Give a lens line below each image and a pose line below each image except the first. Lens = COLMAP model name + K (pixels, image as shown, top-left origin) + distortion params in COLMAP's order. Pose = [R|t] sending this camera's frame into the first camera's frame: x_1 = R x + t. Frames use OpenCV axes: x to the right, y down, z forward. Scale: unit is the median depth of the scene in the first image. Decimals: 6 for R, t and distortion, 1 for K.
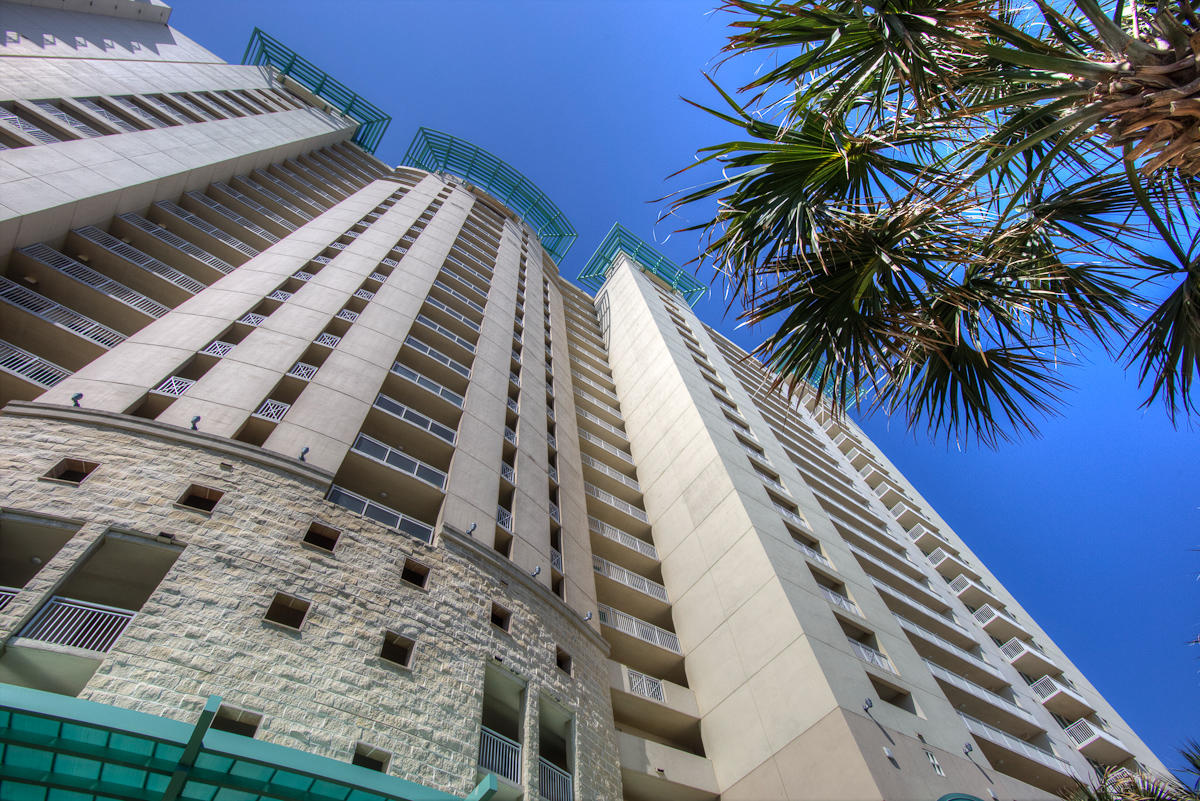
lens RADIAL K [[585.1, 0, 600.0], [0, 585.1, 400.5], [0, 0, 1]] dist [-0.020438, -0.000220]
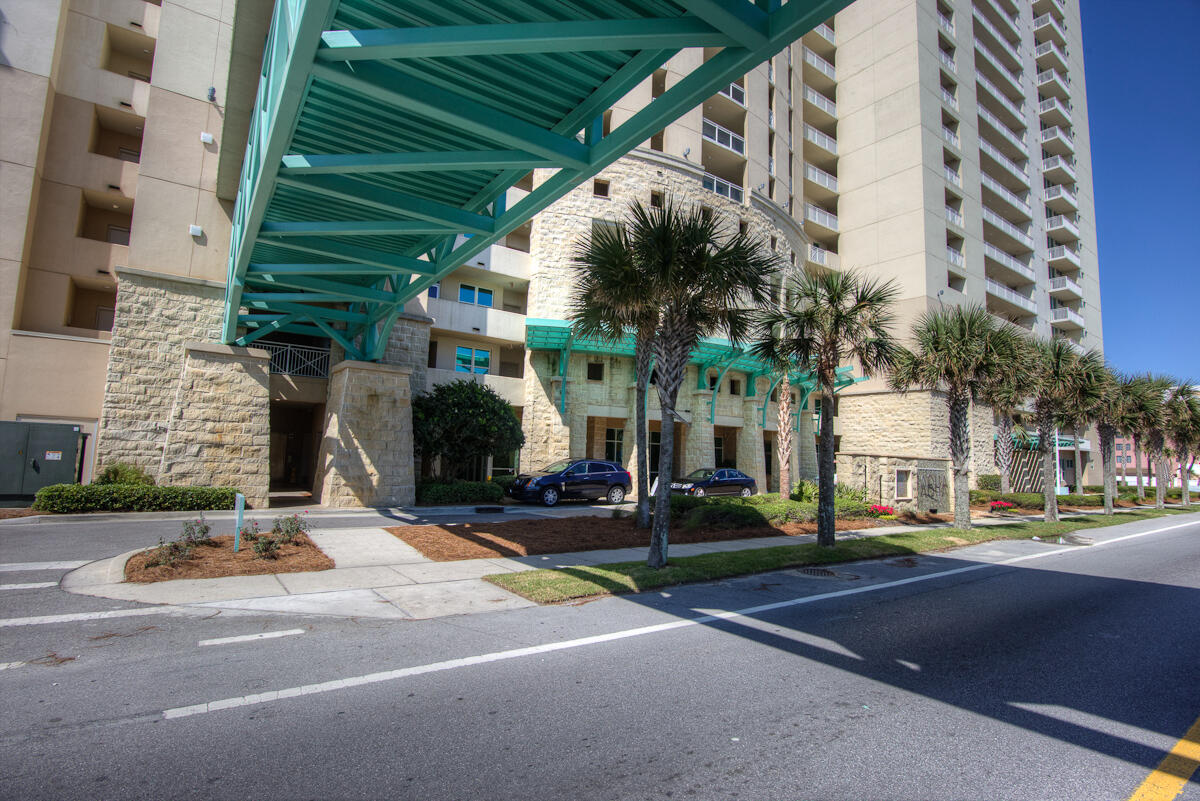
lens RADIAL K [[585.1, 0, 600.0], [0, 585.1, 400.5], [0, 0, 1]] dist [-0.020438, -0.000220]
pose [[0.992156, 0.124573, -0.010432, -0.734168], [-0.062717, 0.568214, 0.820488, -0.966911], [0.108139, -0.813397, 0.571569, -0.624409]]
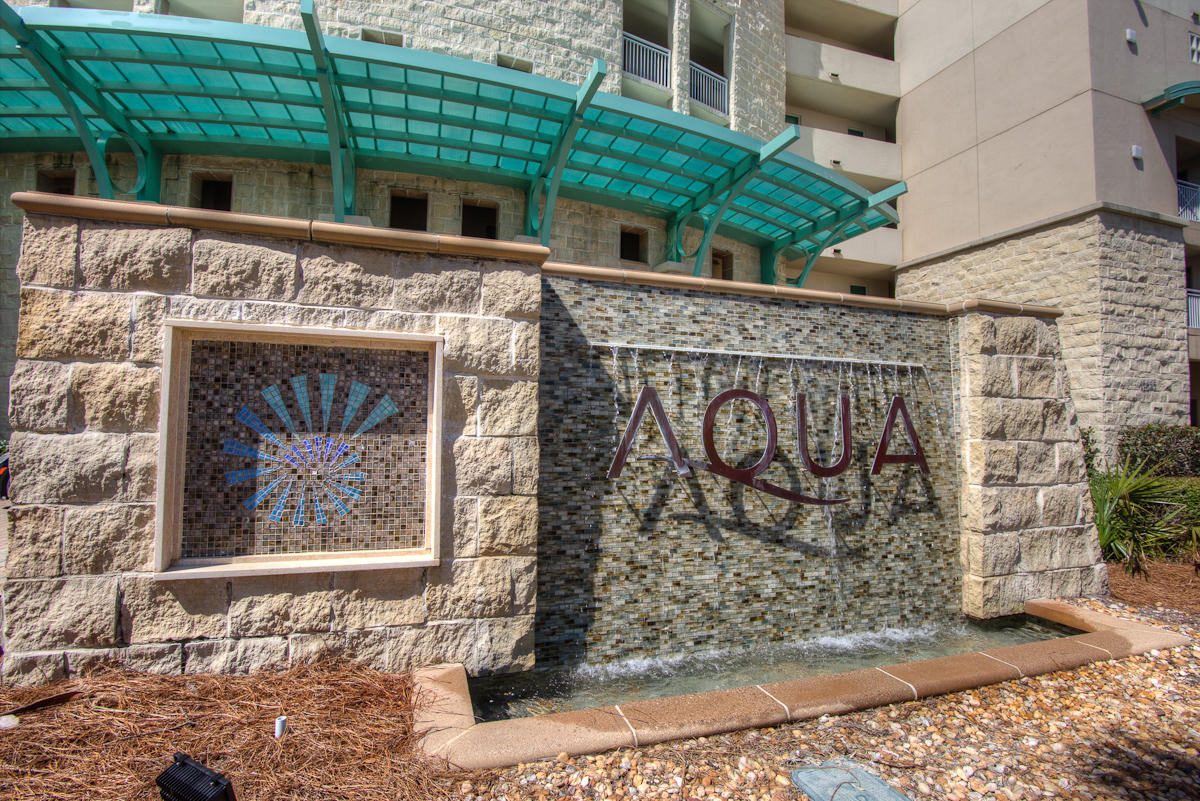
lens RADIAL K [[585.1, 0, 600.0], [0, 585.1, 400.5], [0, 0, 1]] dist [-0.020438, -0.000220]
pose [[0.948437, 0.092420, -0.303191, 0.099448], [0.212064, 0.525905, 0.823683, 0.077071], [0.235575, -0.845507, 0.479189, 0.015237]]
